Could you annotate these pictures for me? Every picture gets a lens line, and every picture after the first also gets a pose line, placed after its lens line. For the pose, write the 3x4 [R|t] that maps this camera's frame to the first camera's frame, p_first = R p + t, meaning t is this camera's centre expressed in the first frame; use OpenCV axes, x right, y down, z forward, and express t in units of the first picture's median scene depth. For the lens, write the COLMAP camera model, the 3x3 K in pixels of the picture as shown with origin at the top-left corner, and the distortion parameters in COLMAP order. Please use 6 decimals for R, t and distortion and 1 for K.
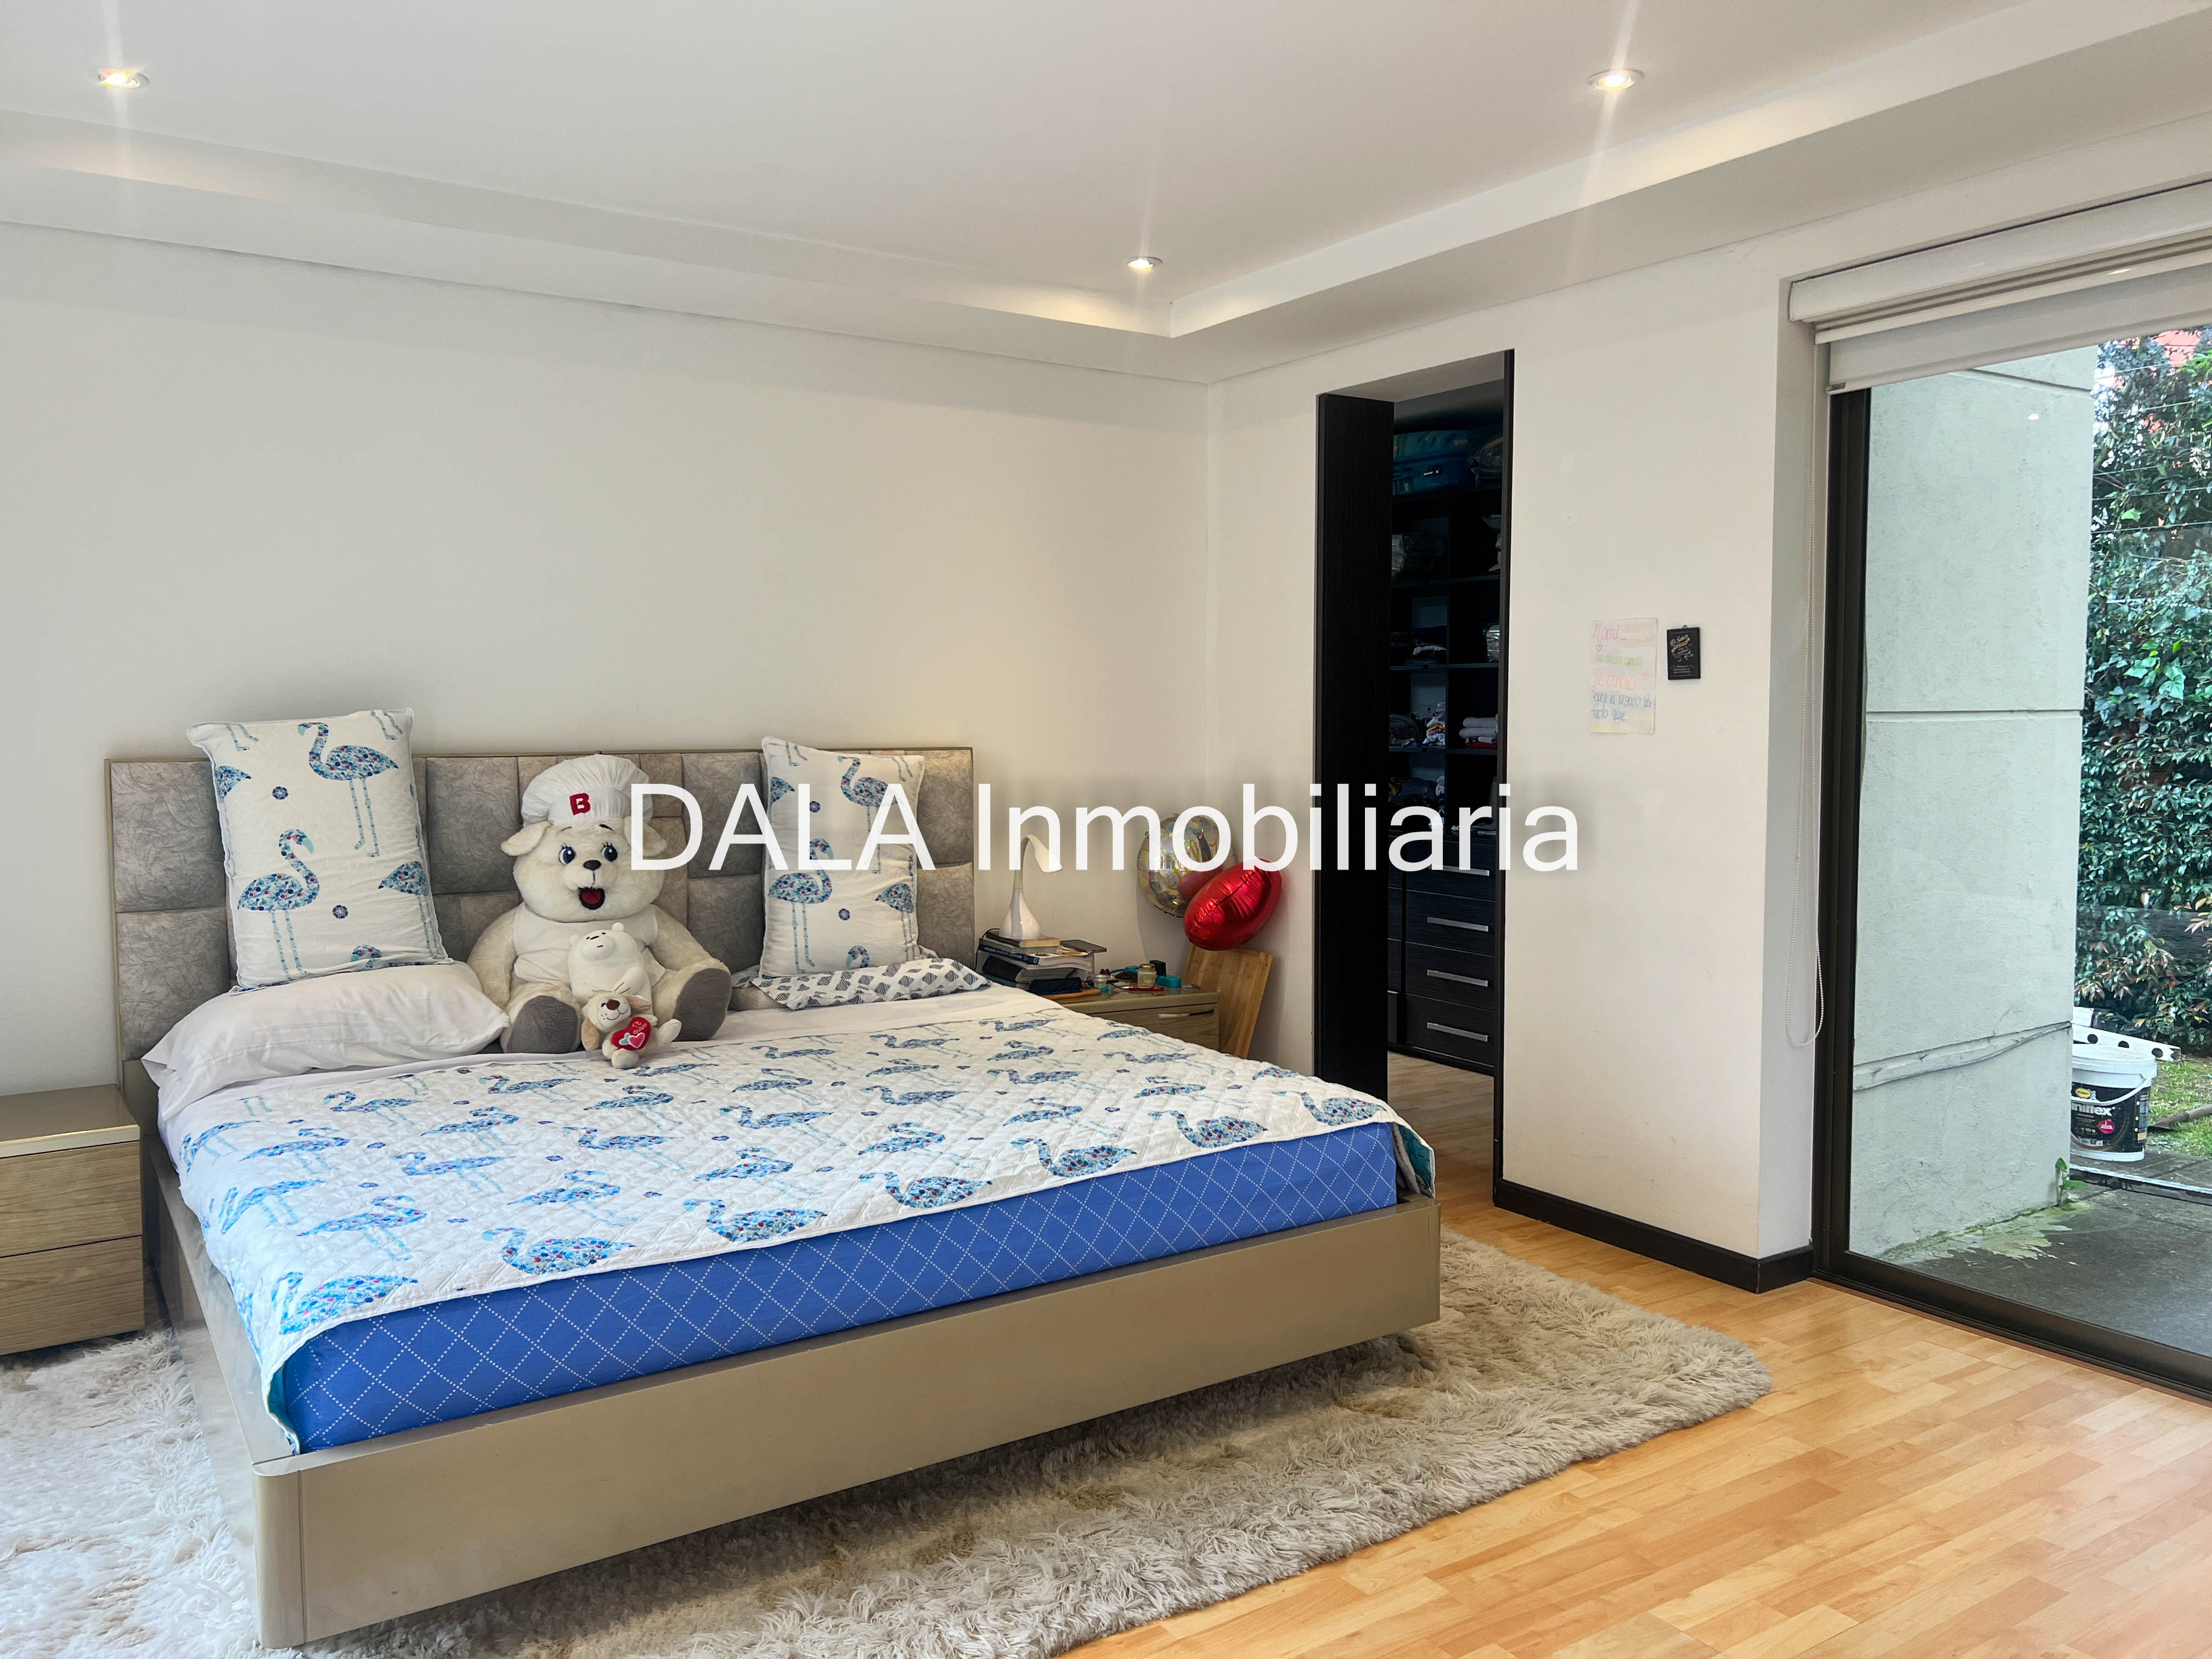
lens RADIAL K [[1687.5, 0, 1115.6], [0, 1687.5, 833.2], [0, 0, 1]] dist [0.071700, -0.082004]
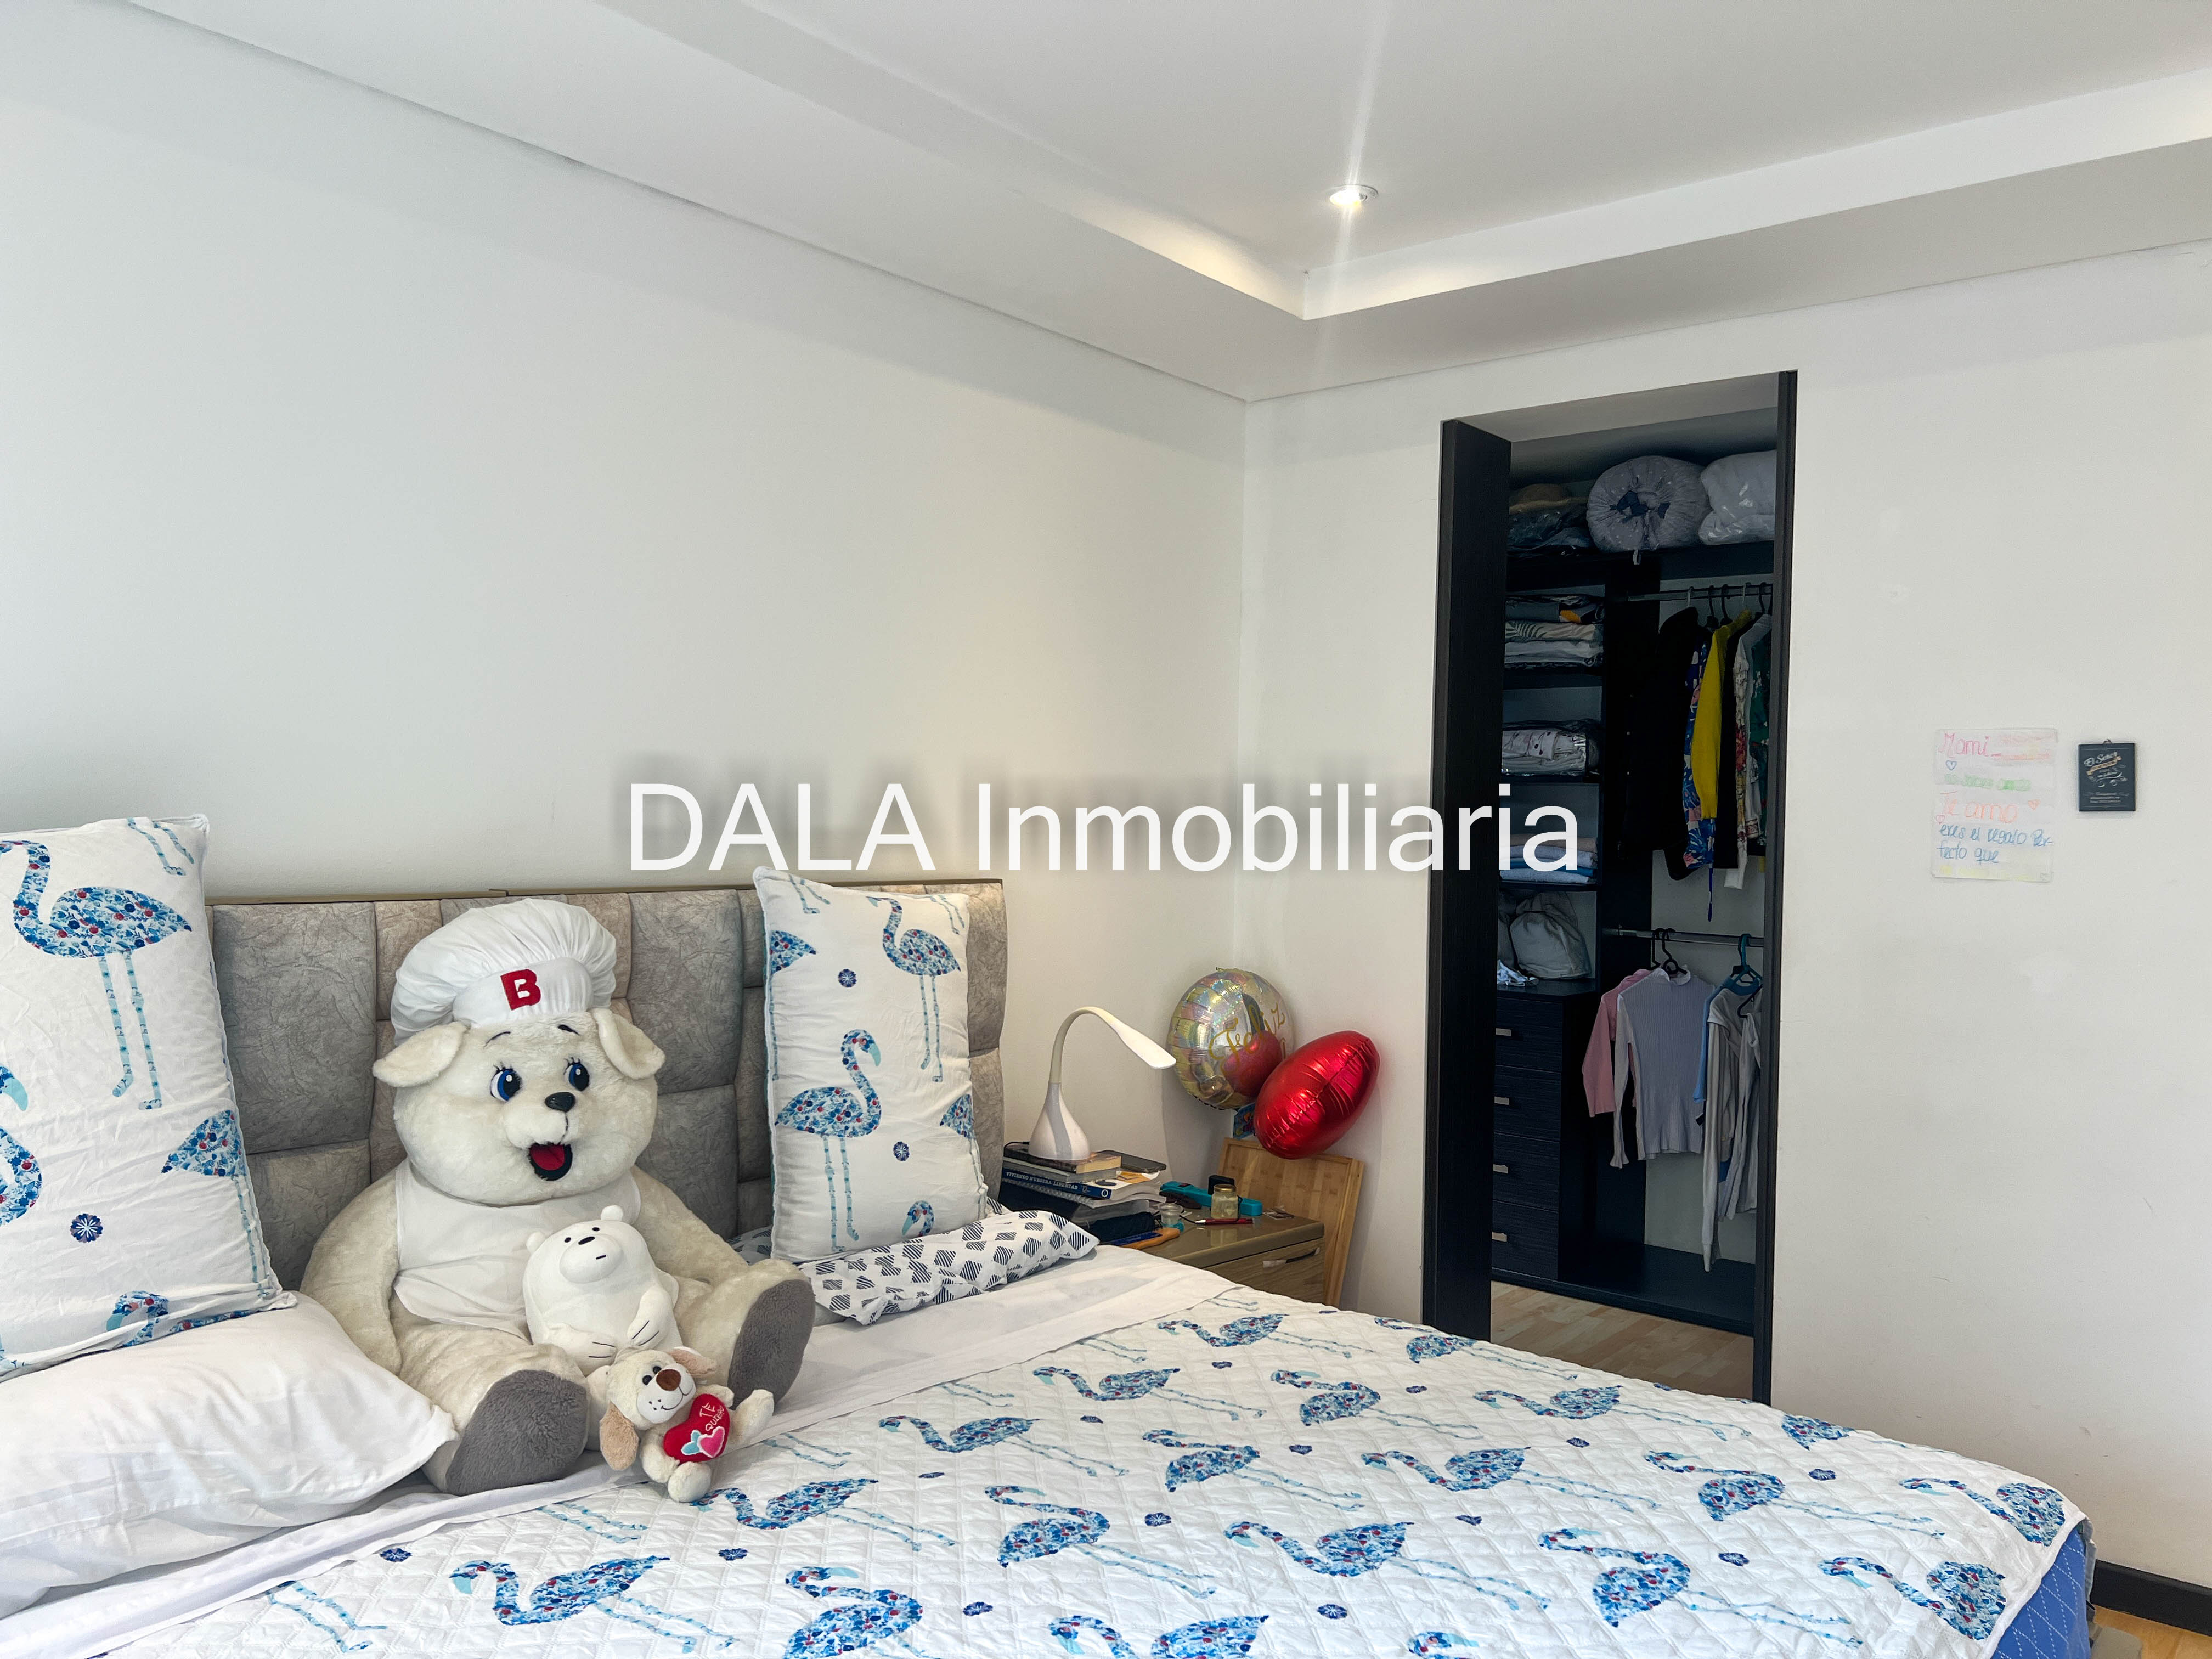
lens RADIAL K [[1687.5, 0, 1121.2], [0, 1687.5, 841.9], [0, 0, 1]] dist [0.071700, -0.082004]
pose [[0.953939, 0.015886, 0.299580, -0.316292], [0.000685, 0.998479, -0.055128, -0.037164], [-0.300000, 0.052794, 0.952477, 0.429287]]
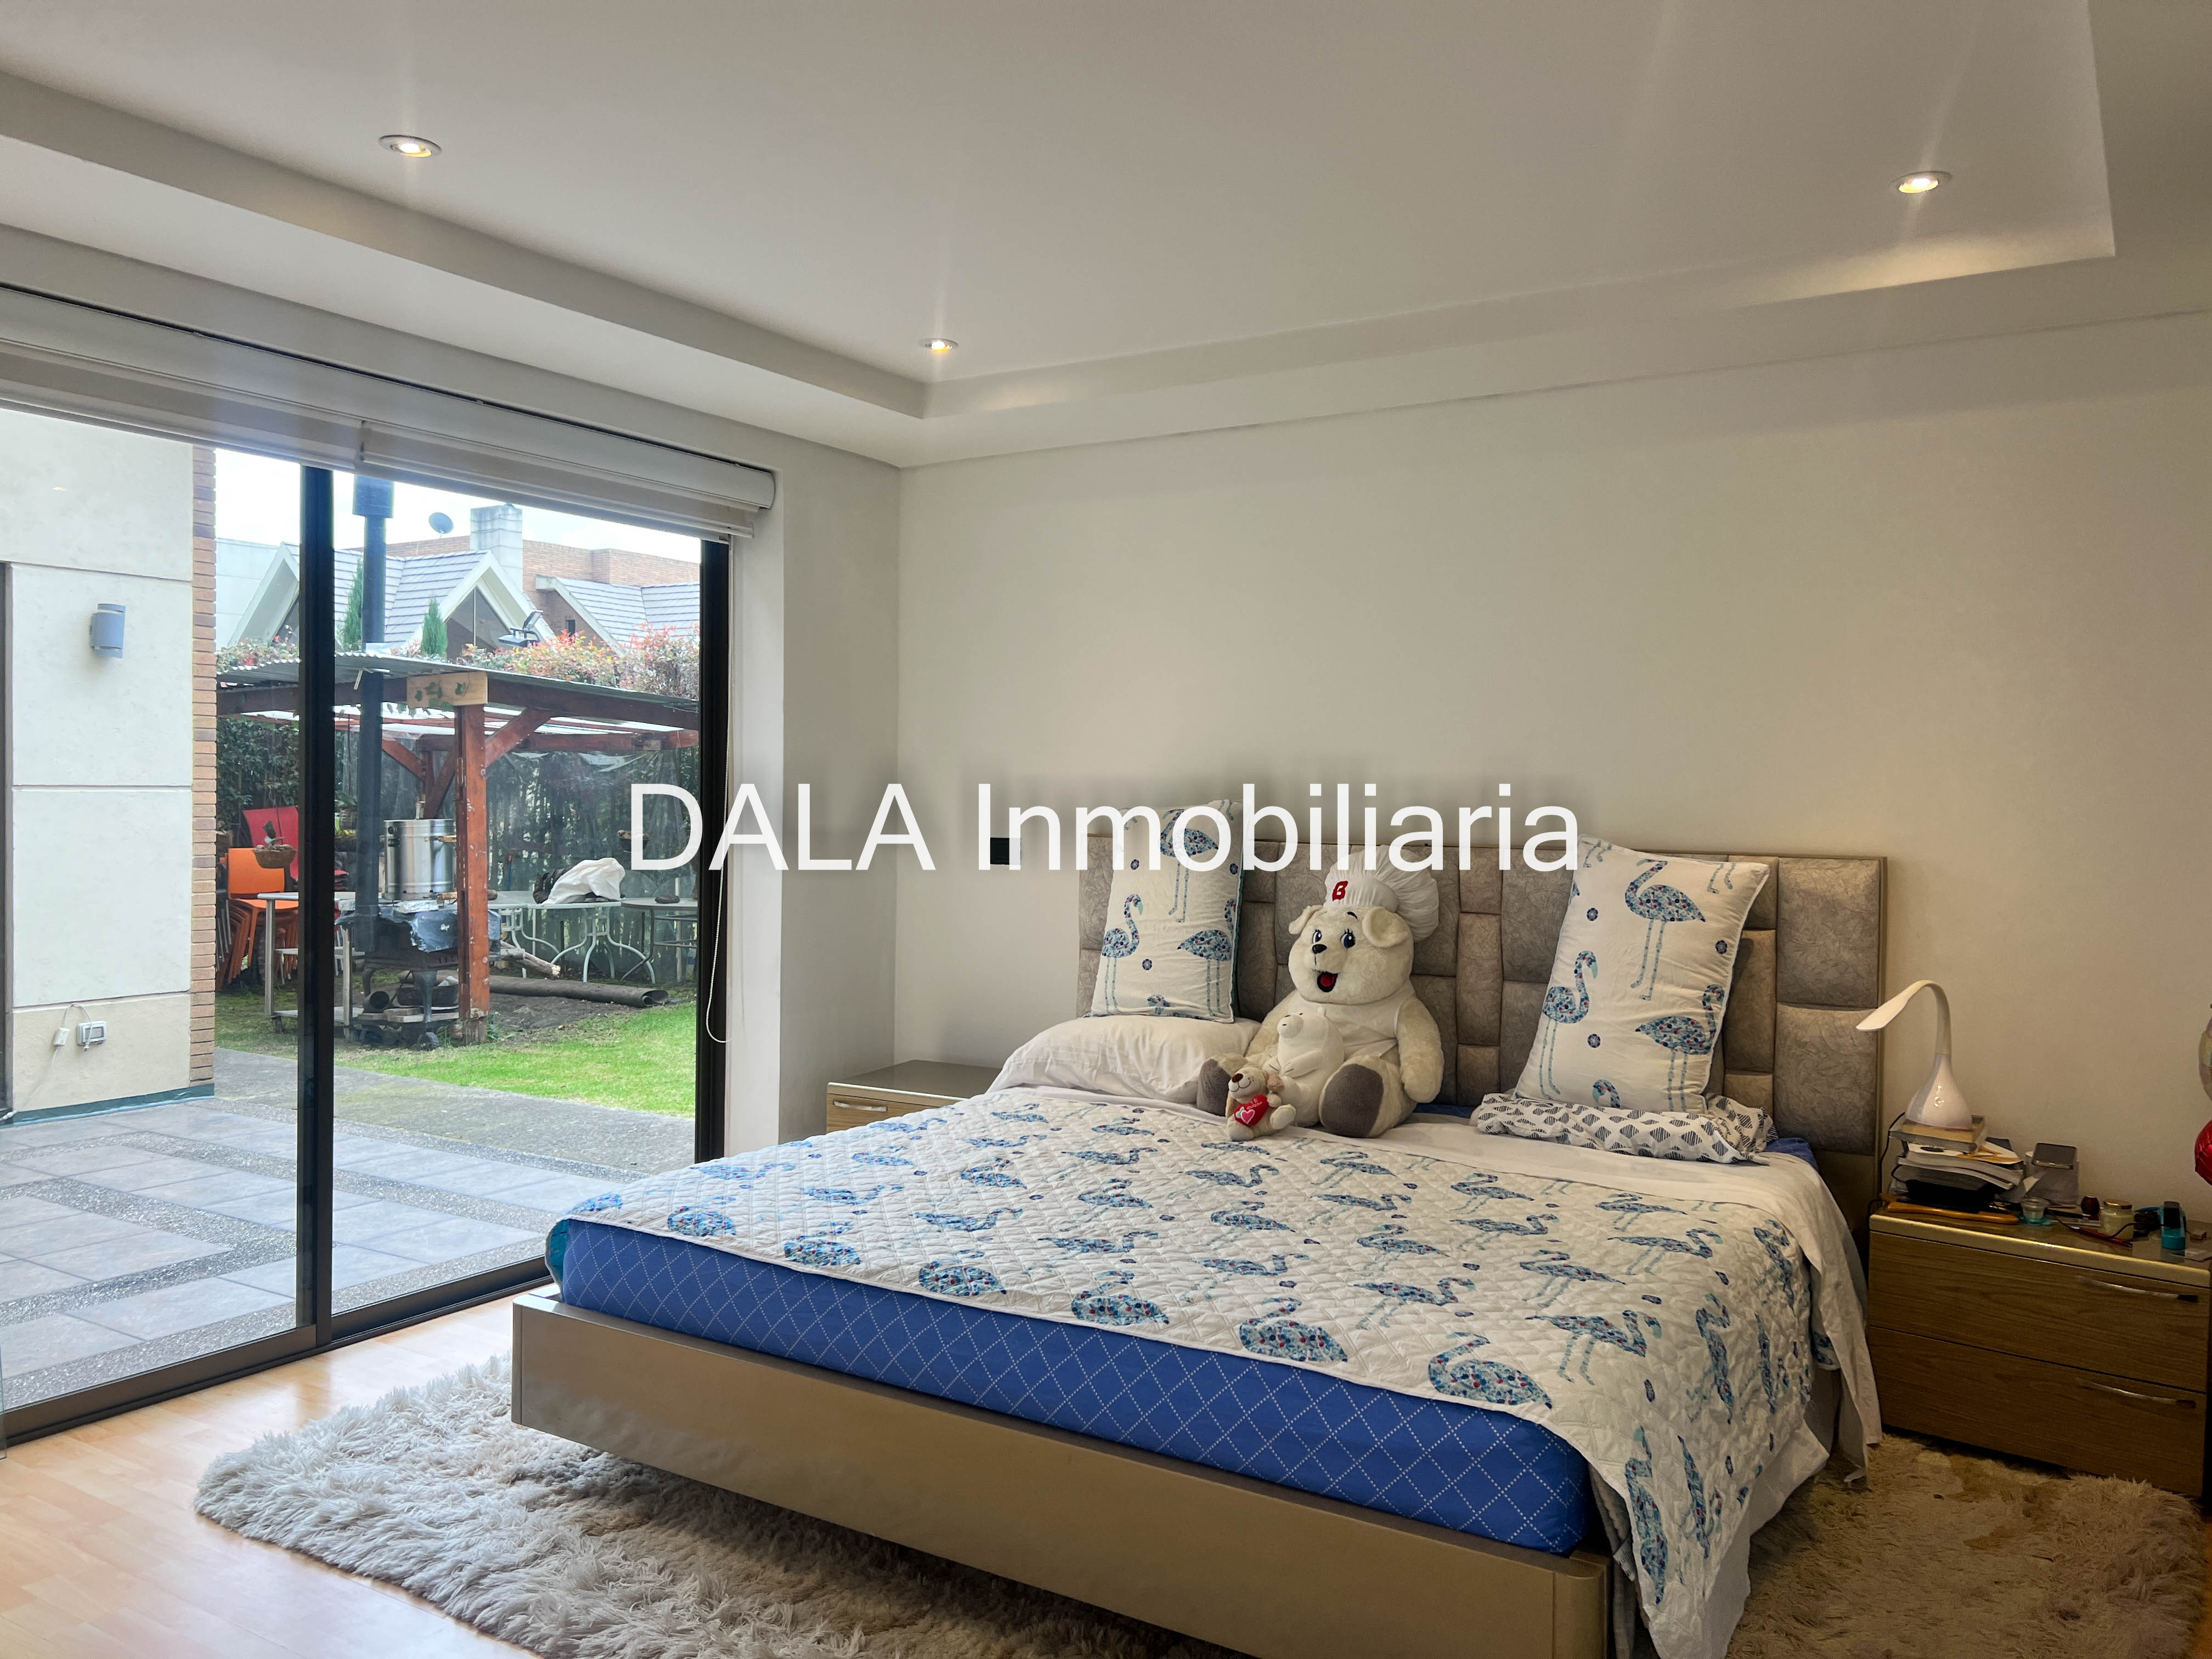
lens RADIAL K [[1687.5, 0, 1110.3], [0, 1687.5, 823.4], [0, 0, 1]] dist [0.071700, -0.082004]
pose [[0.409482, 0.028230, -0.911881, 0.611803], [-0.081892, 0.996624, -0.005920, -0.043584], [0.908635, 0.077100, 0.410412, 0.474087]]
